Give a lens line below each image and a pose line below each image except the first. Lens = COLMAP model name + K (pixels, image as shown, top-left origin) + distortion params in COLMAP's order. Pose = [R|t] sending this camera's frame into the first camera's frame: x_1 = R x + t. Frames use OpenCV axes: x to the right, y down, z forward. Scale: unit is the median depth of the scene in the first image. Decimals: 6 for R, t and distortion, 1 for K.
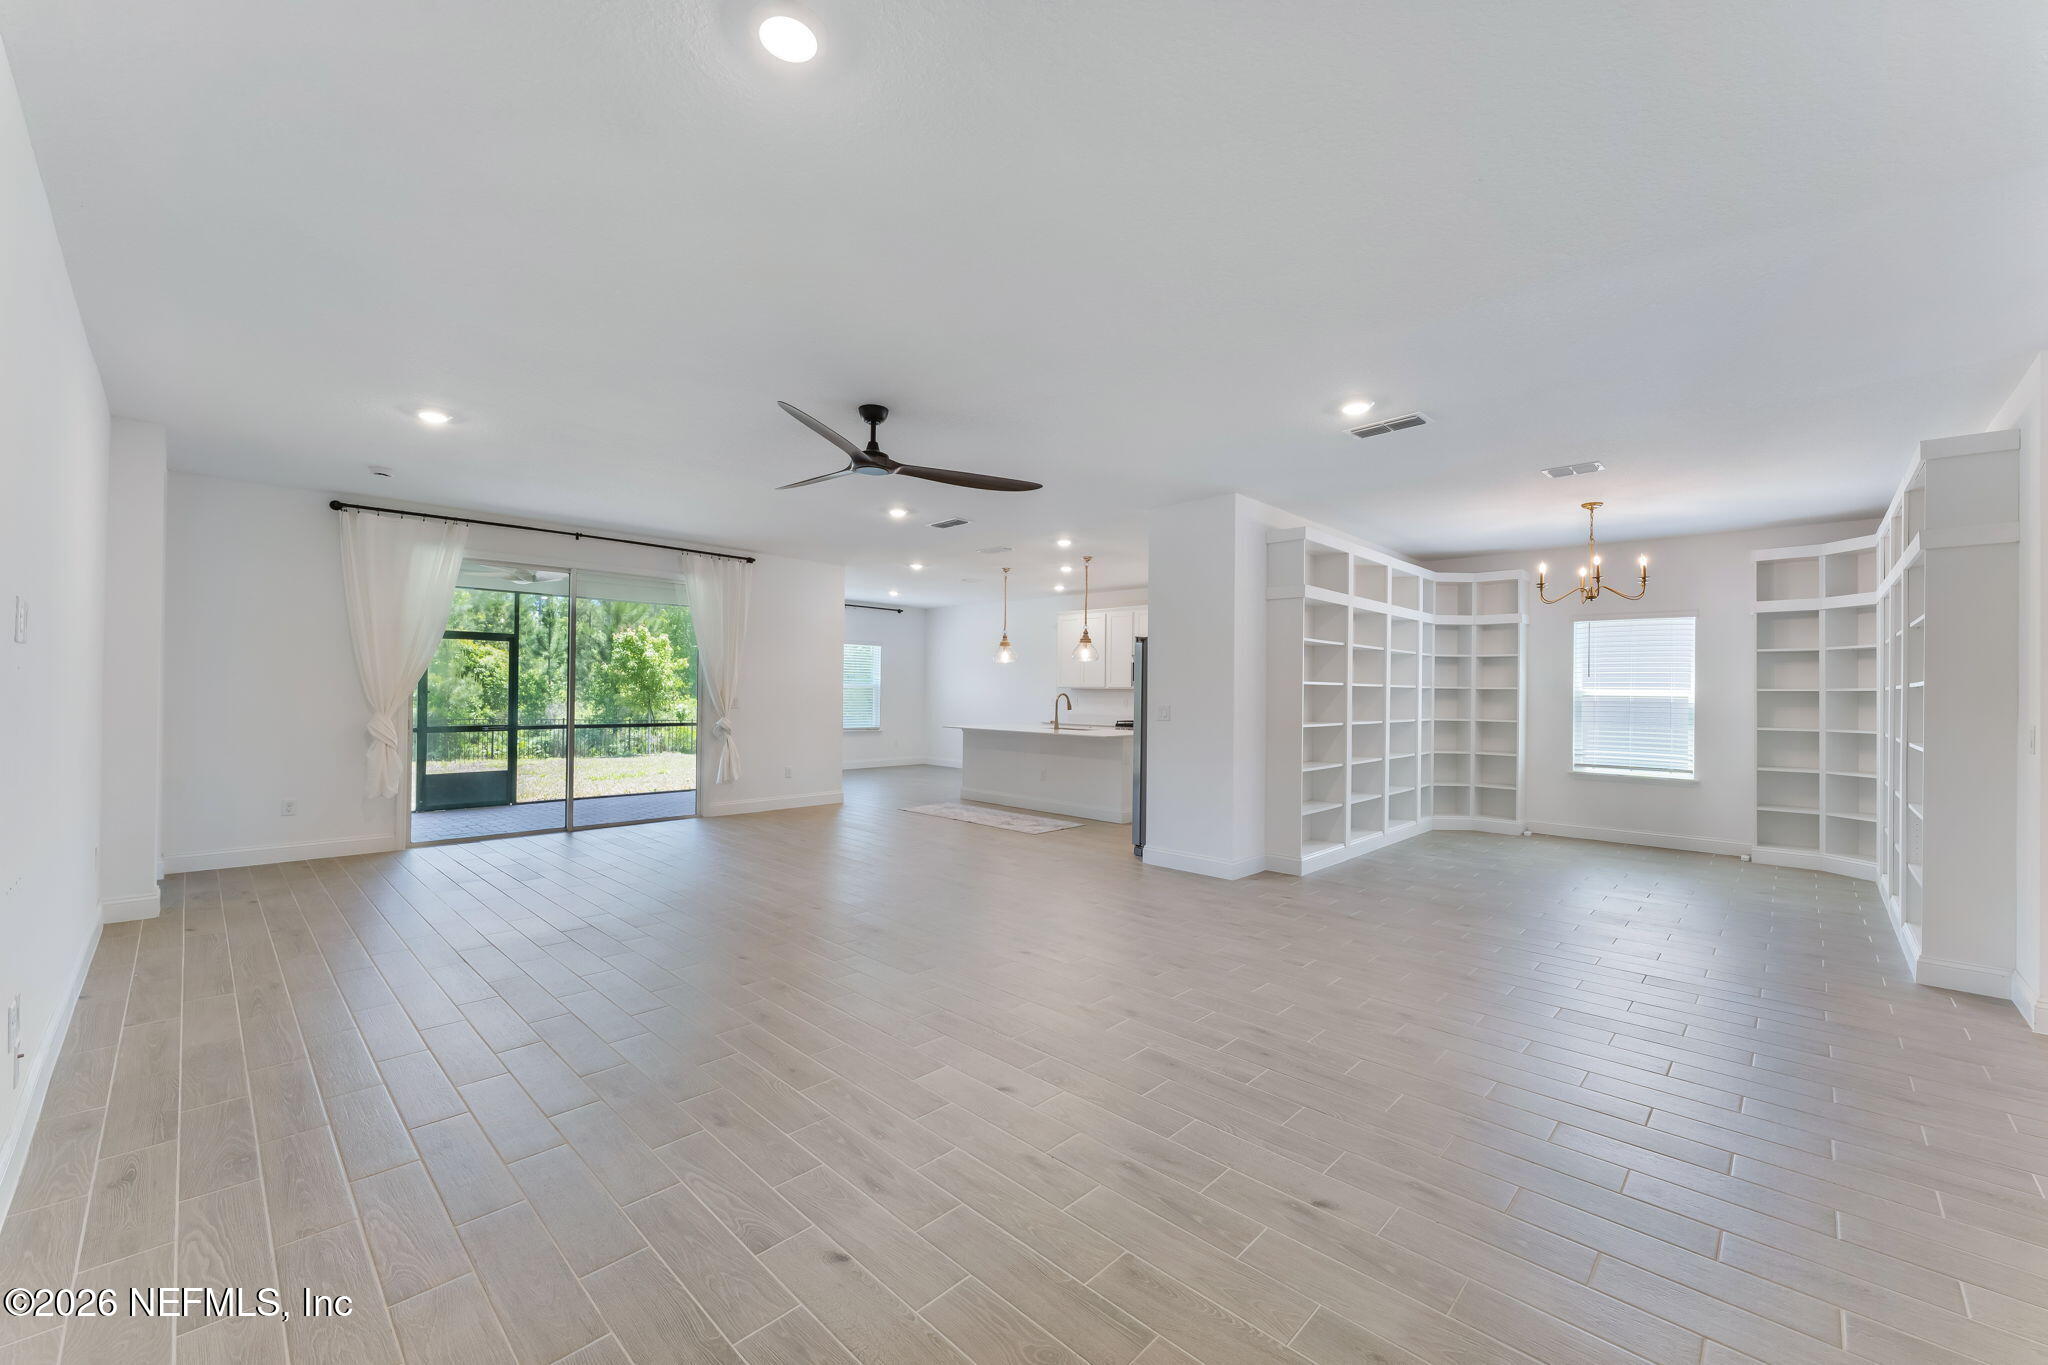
lens RADIAL K [[816.1, 0, 1024.0], [0, 816.1, 682.5], [0, 0, 1]] dist [-0.000556, -0.000205]
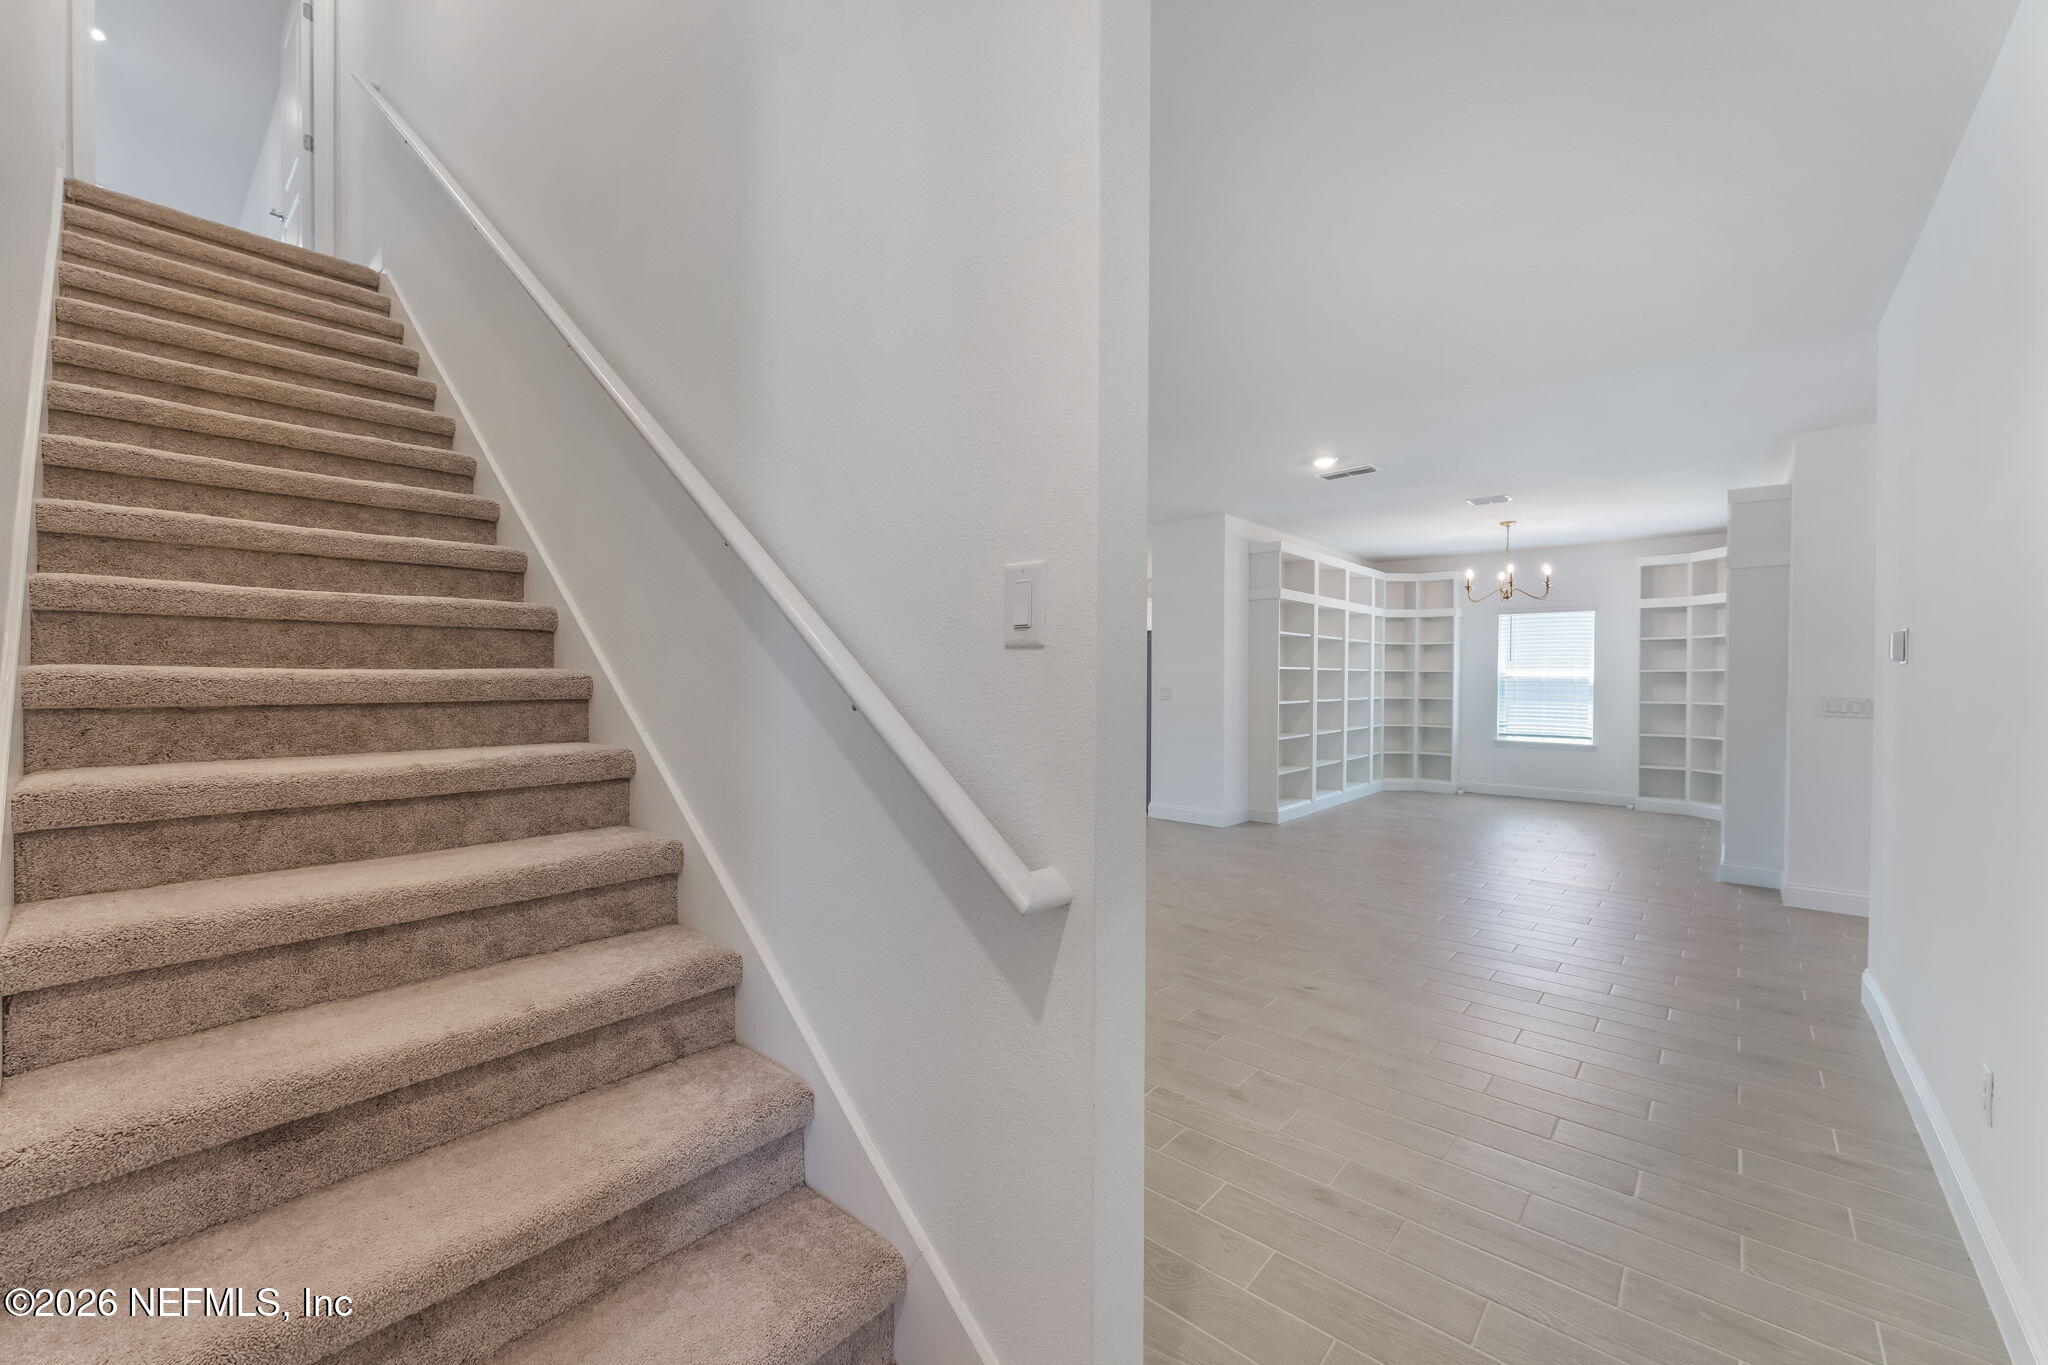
lens RADIAL K [[816.1, 0, 1024.0], [0, 816.1, 682.5], [0, 0, 1]] dist [-0.000556, -0.000205]
pose [[0.998916, -0.007527, 0.045941, -0.084327], [0.006652, 0.999794, 0.019159, -0.003158], [-0.046076, -0.018833, 0.998760, -0.181003]]
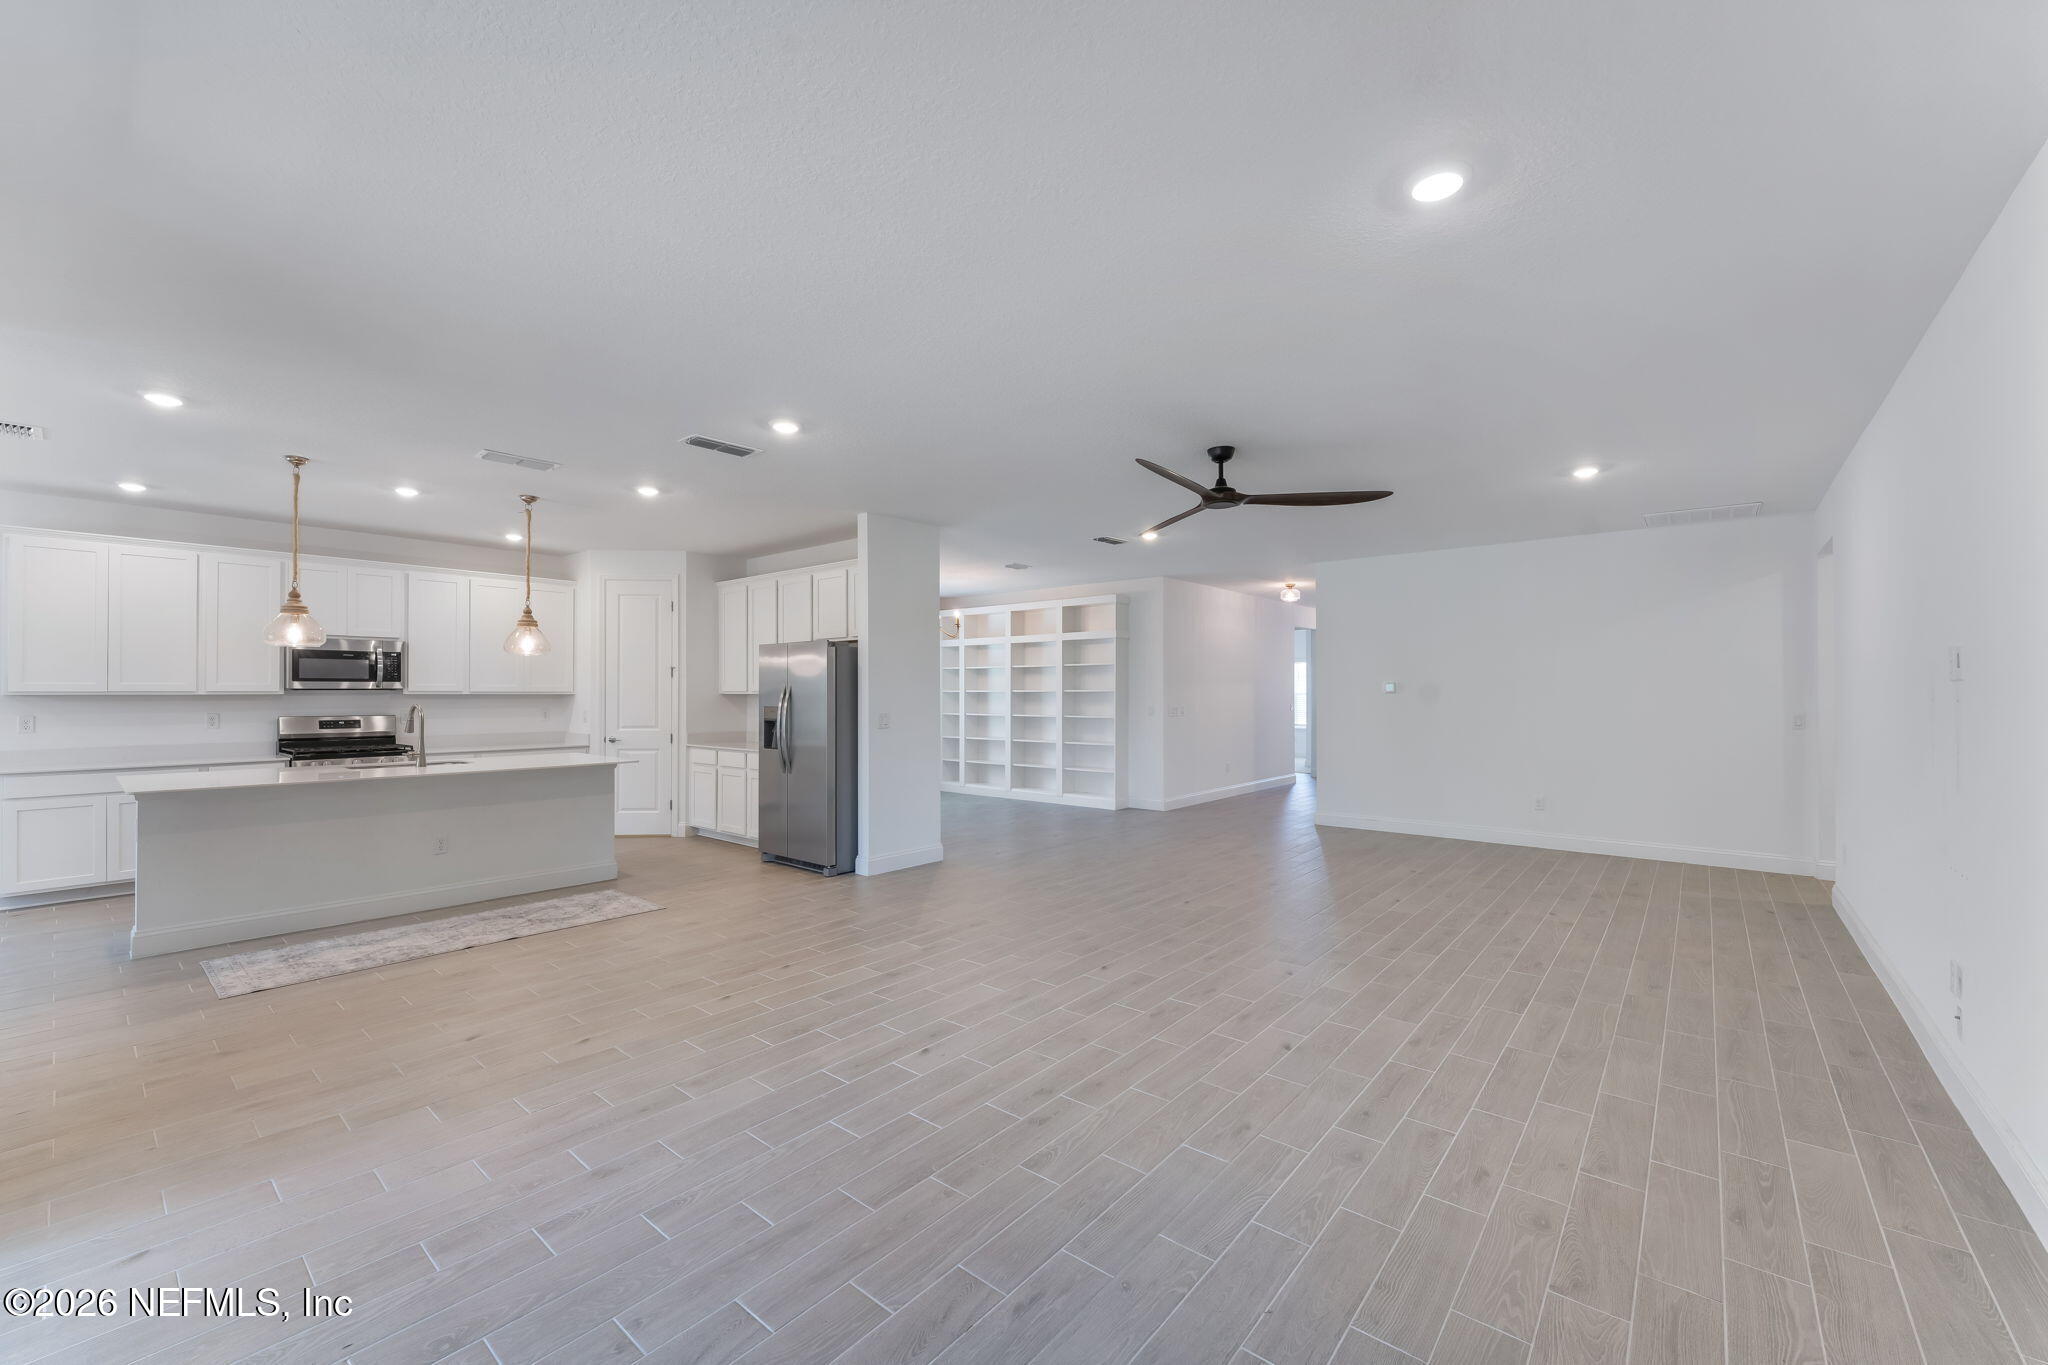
lens RADIAL K [[816.1, 0, 1024.0], [0, 816.1, 682.5], [0, 0, 1]] dist [-0.000556, -0.000205]
pose [[-0.079712, 0.002787, 0.996814, -0.762929], [-0.011701, 0.999925, -0.003732, -0.007268], [-0.996749, -0.011961, -0.079673, 0.814752]]
